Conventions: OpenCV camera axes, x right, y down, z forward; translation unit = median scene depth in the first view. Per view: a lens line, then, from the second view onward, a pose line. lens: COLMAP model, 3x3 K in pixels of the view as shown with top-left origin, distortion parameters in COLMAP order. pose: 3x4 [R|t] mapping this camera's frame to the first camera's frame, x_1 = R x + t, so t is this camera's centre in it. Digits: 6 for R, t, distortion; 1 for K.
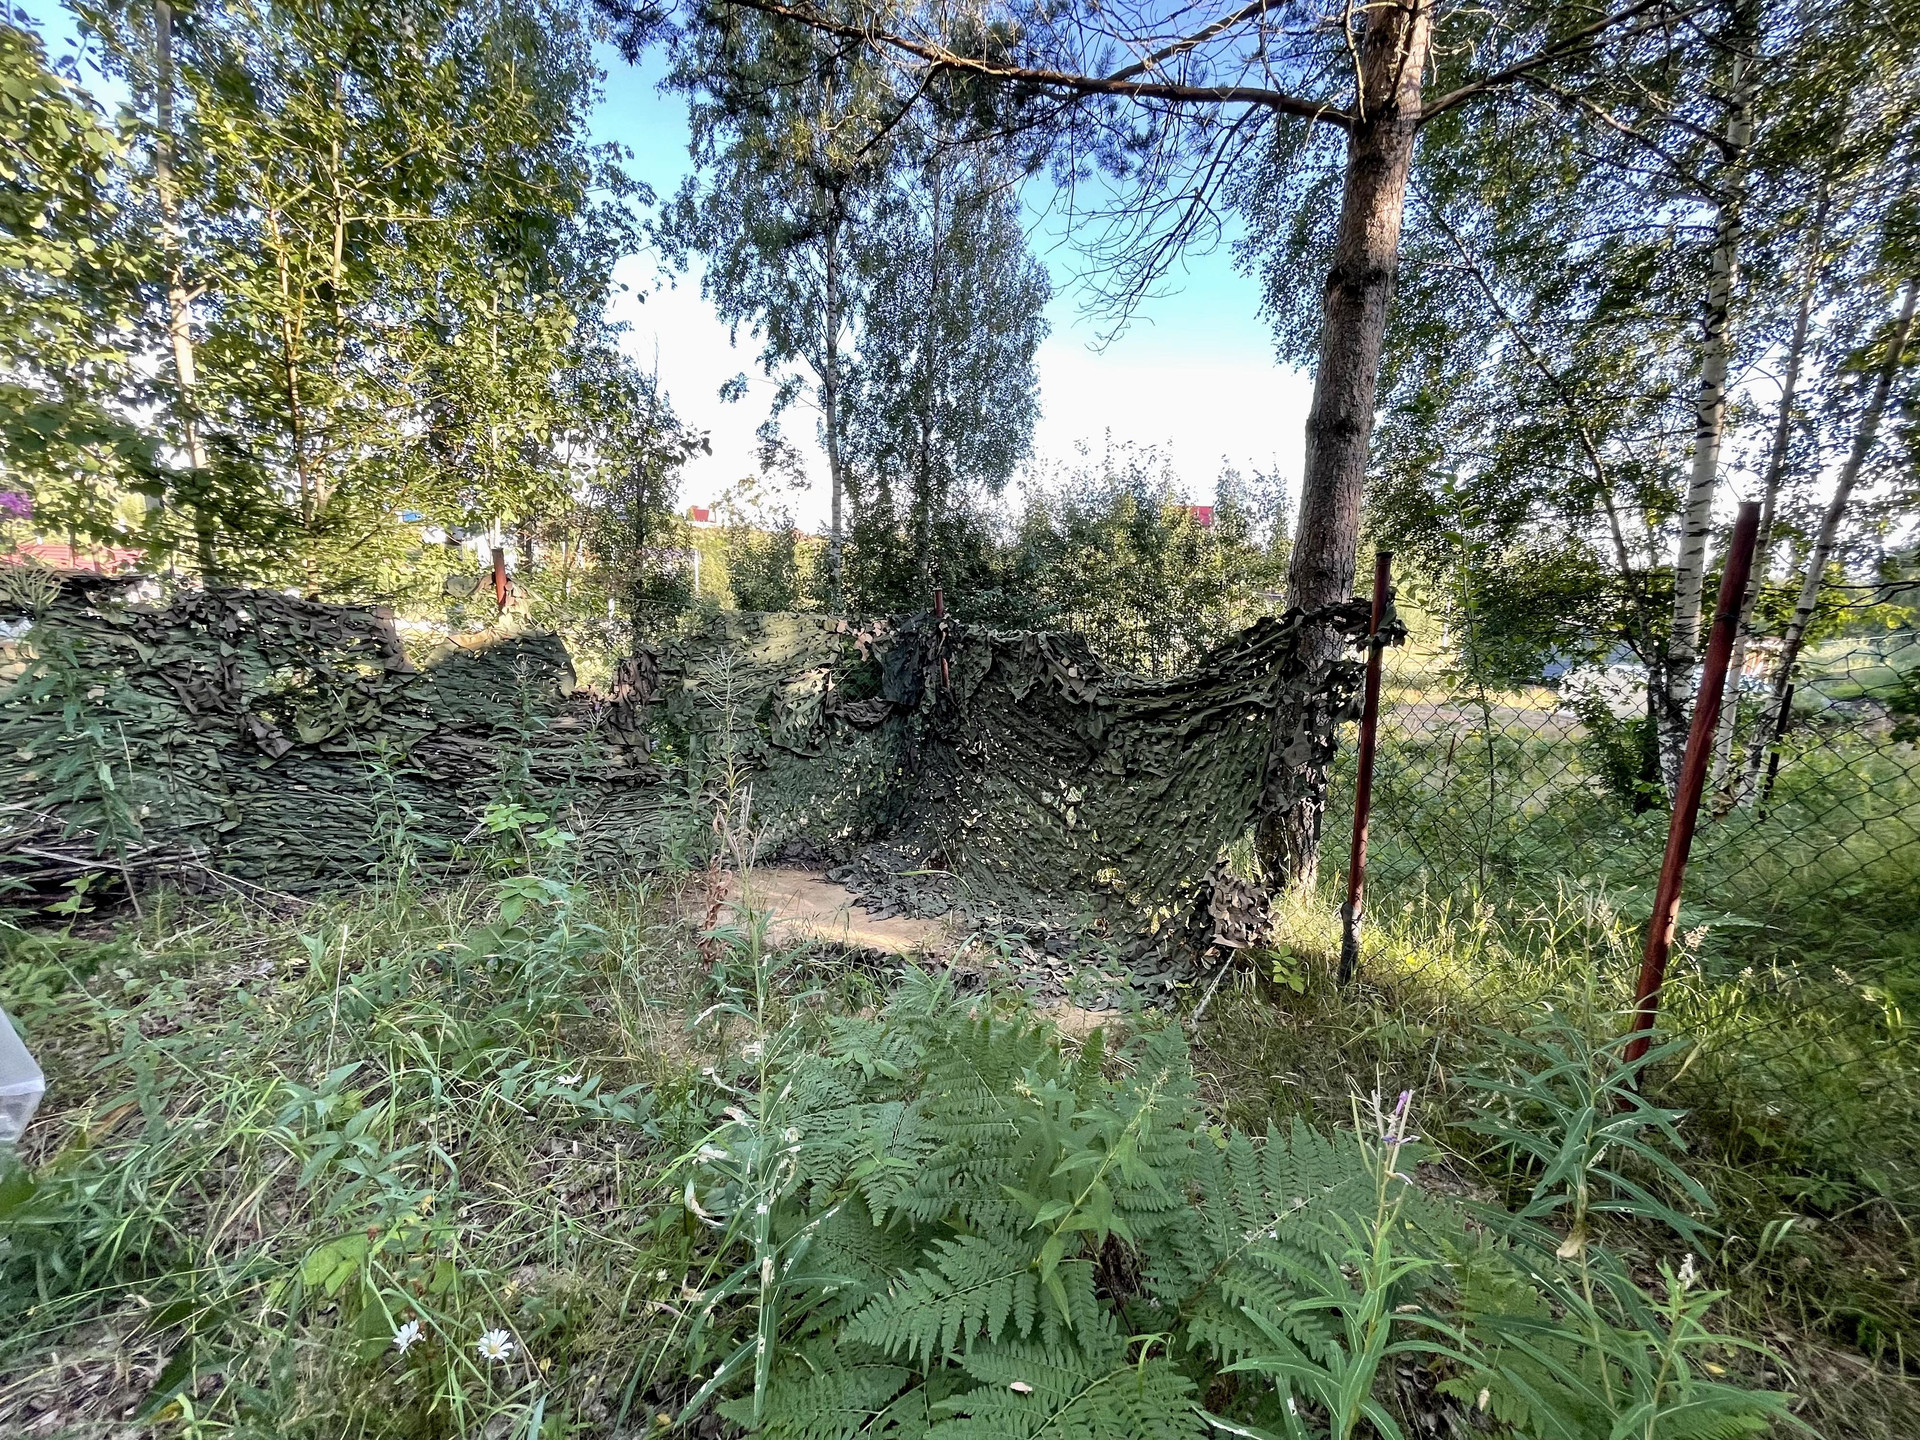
lens RADIAL K [[772.7, 0, 953.3], [0, 772.7, 718.8], [0, 0, 1]] dist [-0.002747, -0.000329]
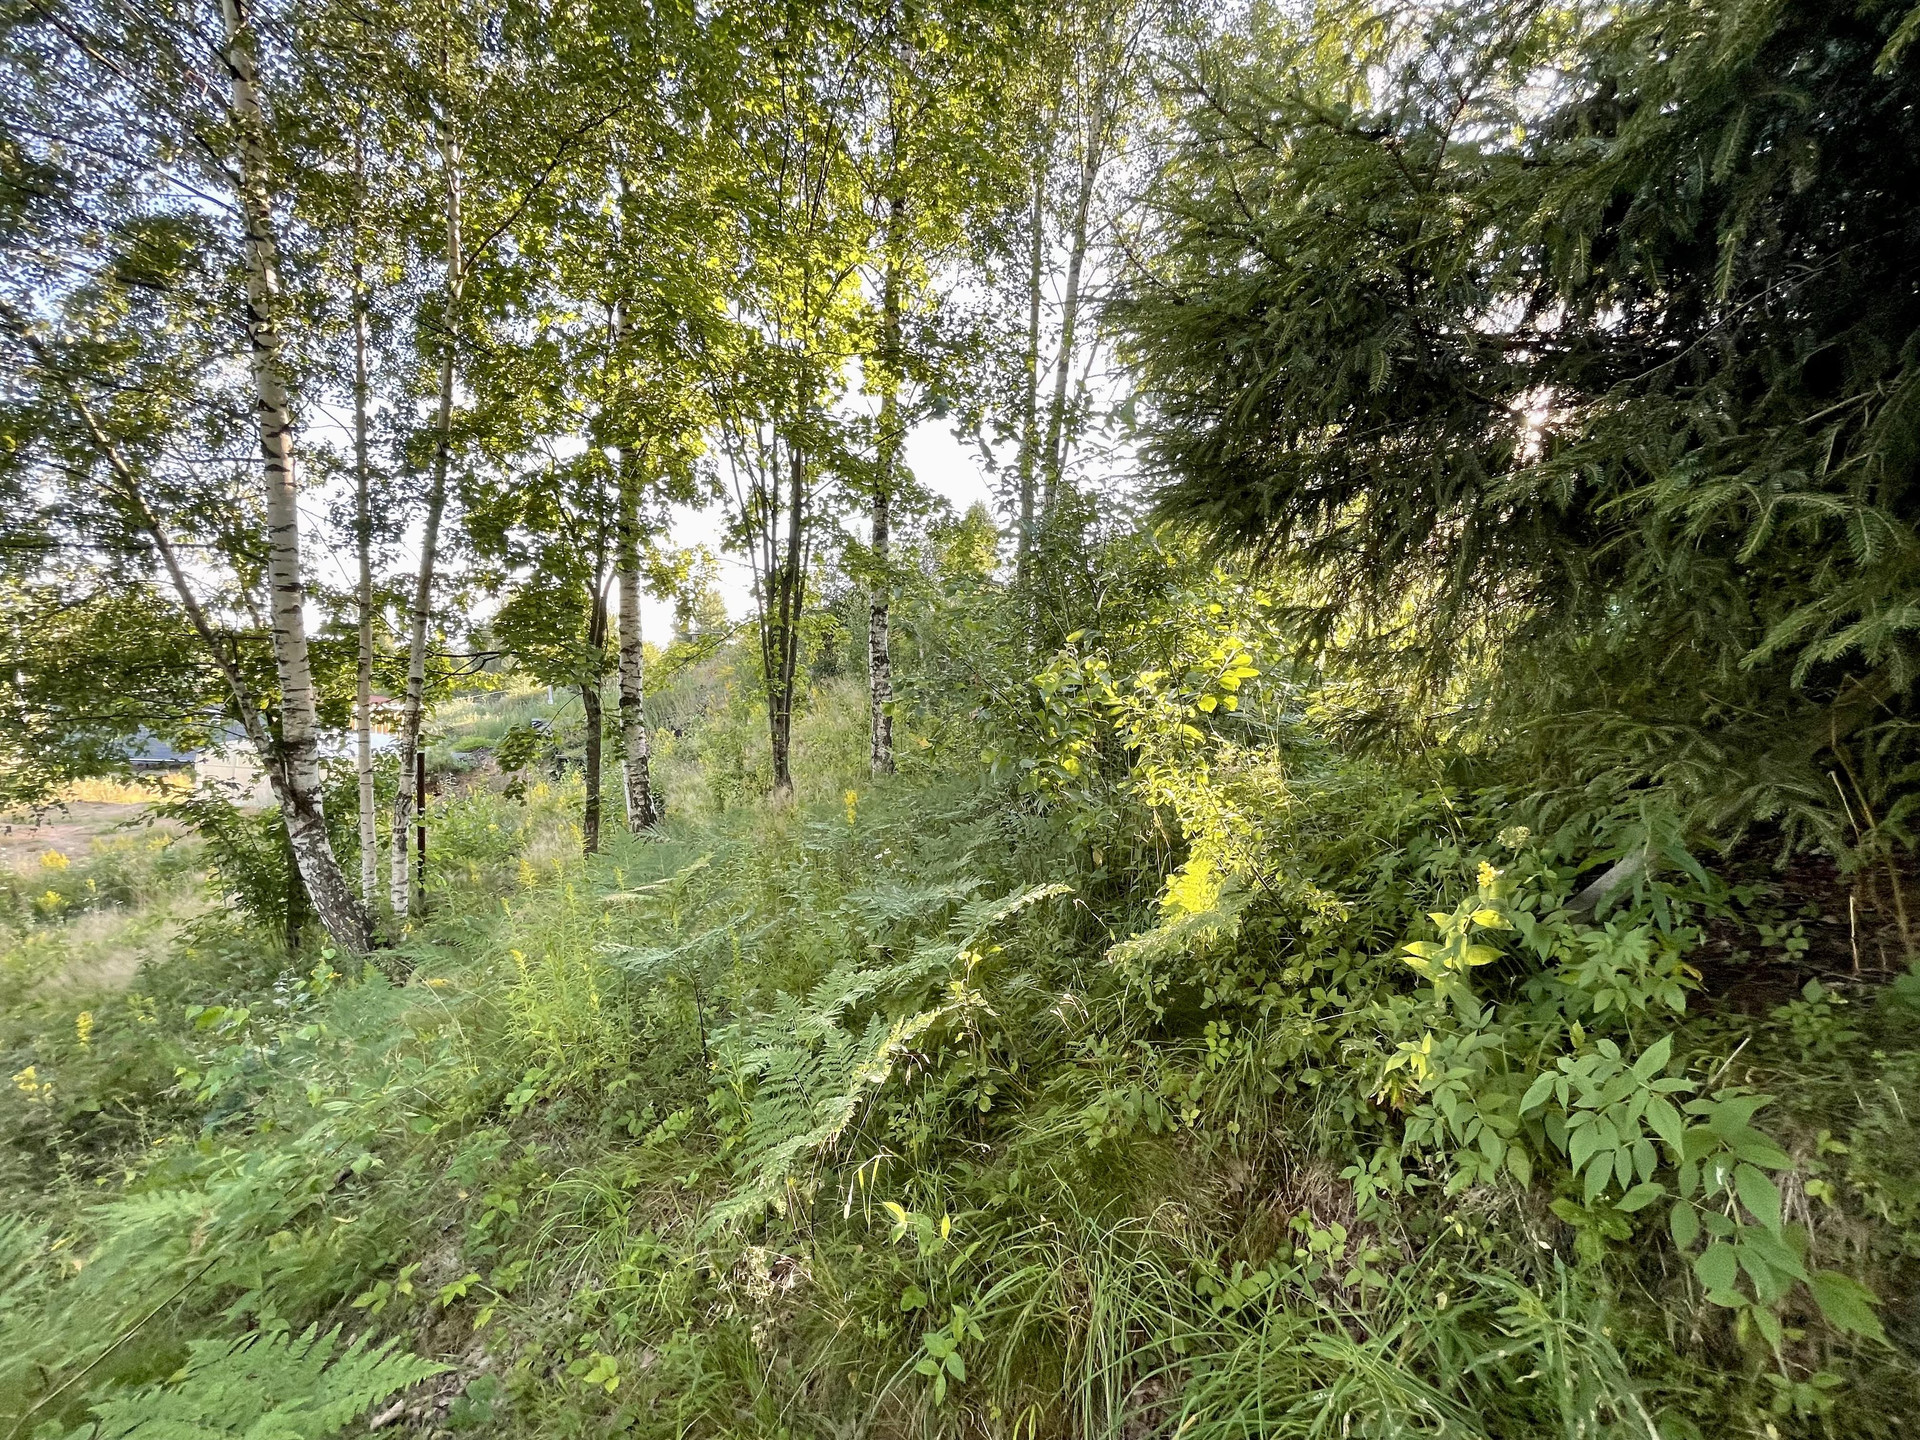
lens RADIAL K [[772.7, 0, 965.8], [0, 772.7, 718.0], [0, 0, 1]] dist [-0.002747, -0.000329]
pose [[0.132937, -0.066974, 0.988859, 0.214514], [0.145665, 0.988200, 0.047347, -0.034515], [-0.980362, 0.137748, 0.141125, 0.177246]]
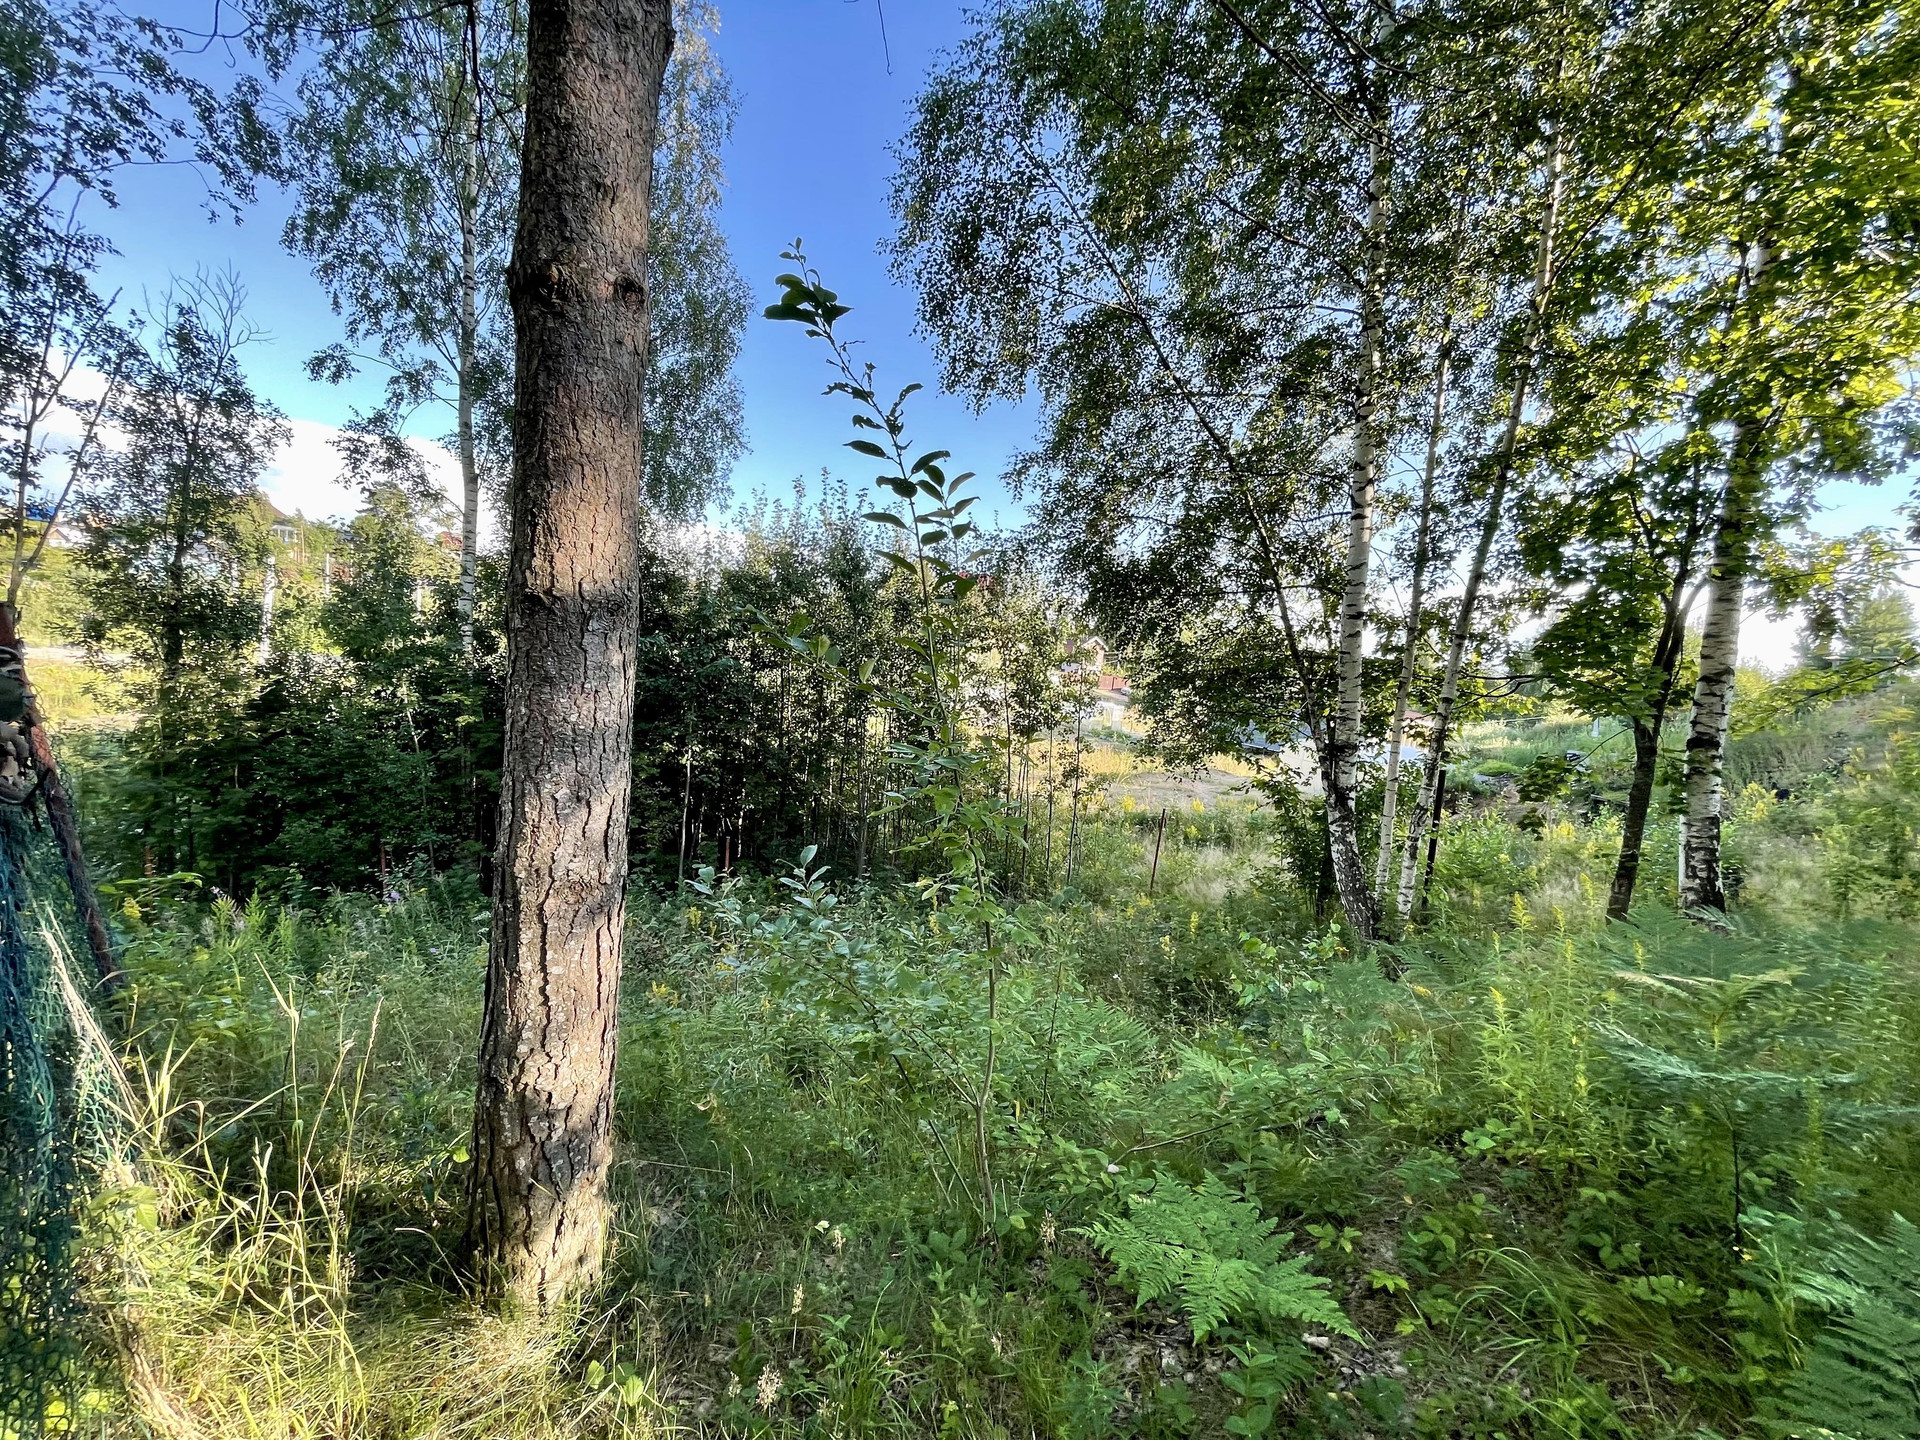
lens RADIAL K [[772.7, 0, 962.4], [0, 772.7, 718.3], [0, 0, 1]] dist [-0.002747, -0.000329]
pose [[0.967459, 0.027153, 0.251568, 0.216305], [-0.009504, 0.997423, -0.071109, -0.034355], [-0.252851, 0.066405, 0.965224, 0.172209]]
